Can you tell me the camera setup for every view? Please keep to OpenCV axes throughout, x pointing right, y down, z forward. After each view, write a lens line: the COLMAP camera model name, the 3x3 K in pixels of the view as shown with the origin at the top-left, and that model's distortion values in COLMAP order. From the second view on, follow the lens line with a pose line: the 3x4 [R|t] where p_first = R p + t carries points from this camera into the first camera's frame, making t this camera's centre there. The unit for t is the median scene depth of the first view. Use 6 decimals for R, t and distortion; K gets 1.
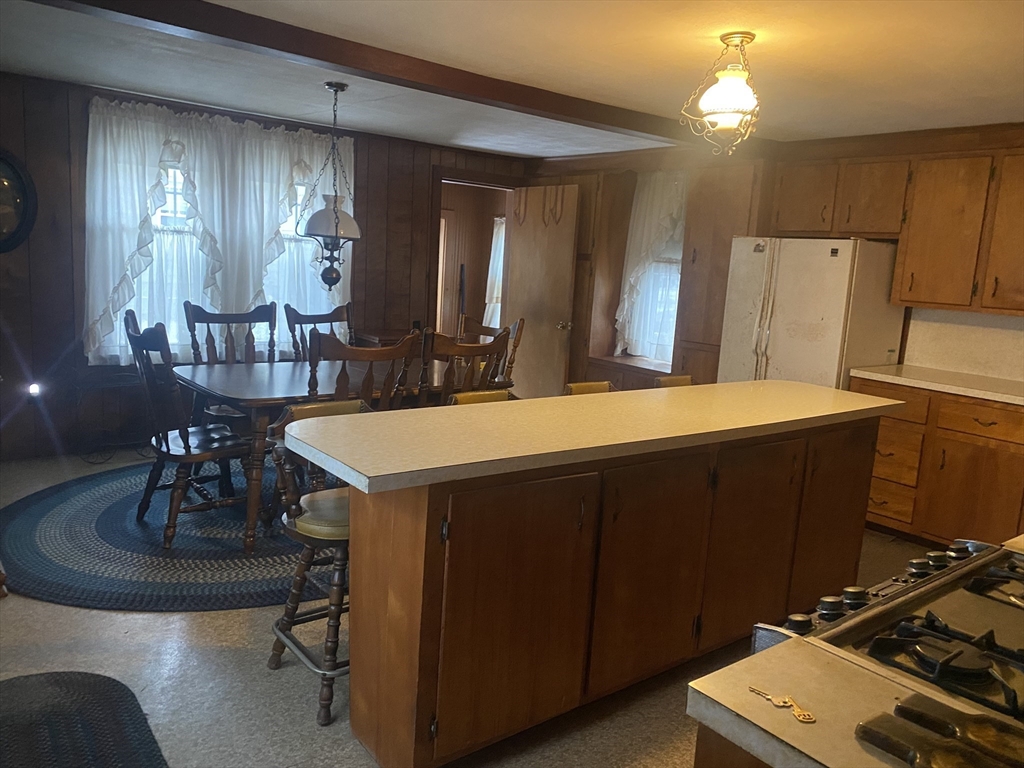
lens RADIAL K [[780.4, 0, 512.0], [0, 780.4, 384.0], [0, 0, 1]] dist [-0.003680, -0.000480]
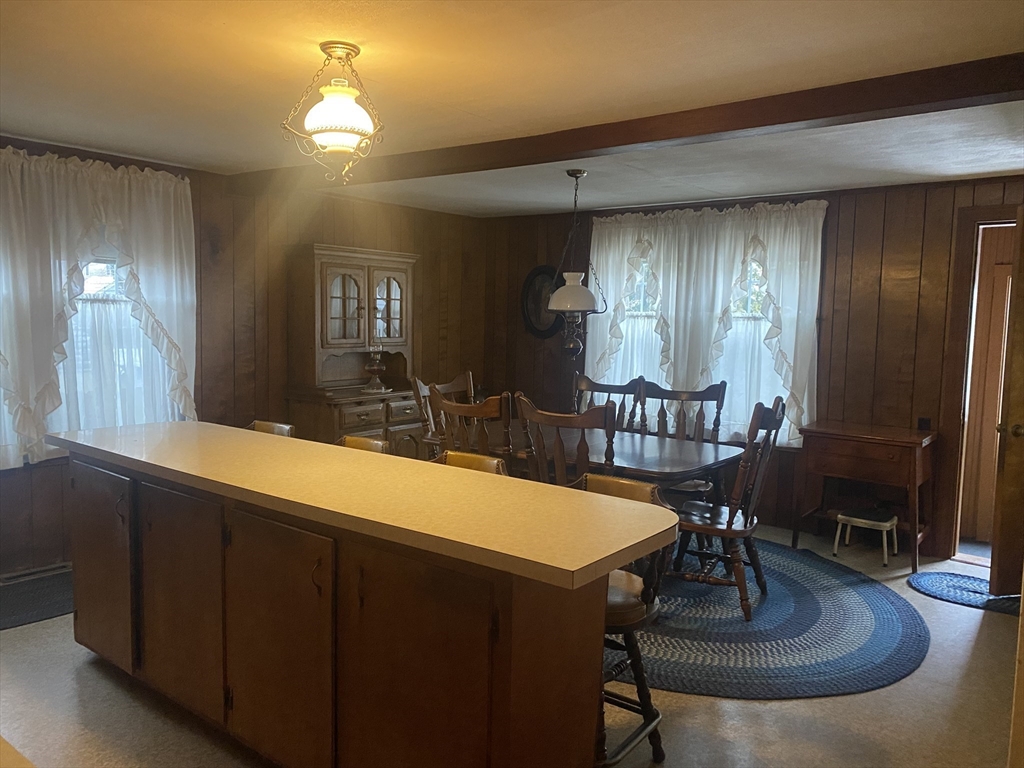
lens RADIAL K [[780.5, 0, 513.2], [0, 780.5, 402.8], [0, 0, 1]] dist [-0.003942, -0.001942]
pose [[0.288995, 0.039744, -0.956505, 0.598791], [-0.143280, 0.989680, -0.002167, -0.040881], [0.946548, 0.137675, 0.291707, 0.490042]]
